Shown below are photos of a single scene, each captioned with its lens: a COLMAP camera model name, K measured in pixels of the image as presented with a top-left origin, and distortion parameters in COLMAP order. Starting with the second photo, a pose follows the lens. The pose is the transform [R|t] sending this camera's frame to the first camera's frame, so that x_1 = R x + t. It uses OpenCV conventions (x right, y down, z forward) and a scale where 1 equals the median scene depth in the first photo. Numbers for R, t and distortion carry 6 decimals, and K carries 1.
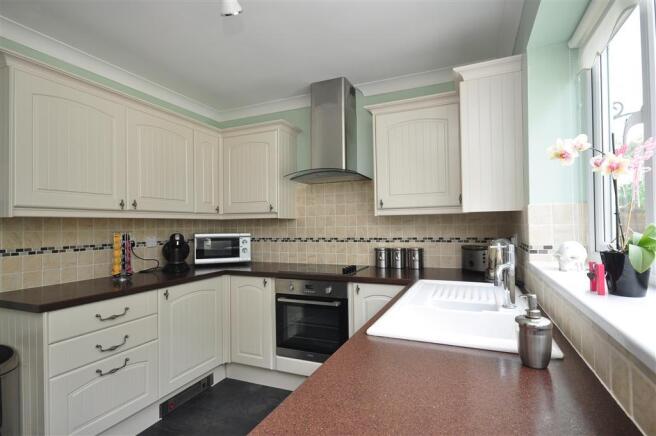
lens RADIAL K [[330.7, 0, 327.9], [0, 330.7, 219.8], [0, 0, 1]] dist [0.000139, 0.000022]
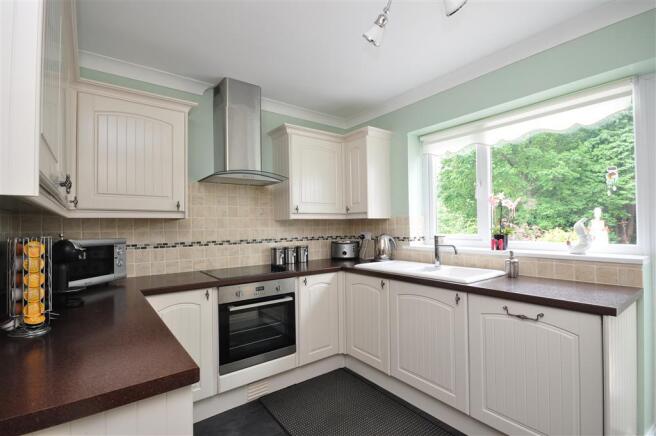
lens RADIAL K [[311.5, 0, 328.7], [0, 311.5, 220.4], [0, 0, 1]] dist [-0.002376, 0.000387]
pose [[0.479447, 0.025468, 0.877201, -0.724739], [-0.006894, 0.999657, -0.025255, 0.018828], [-0.877544, 0.006061, 0.479458, 0.340984]]
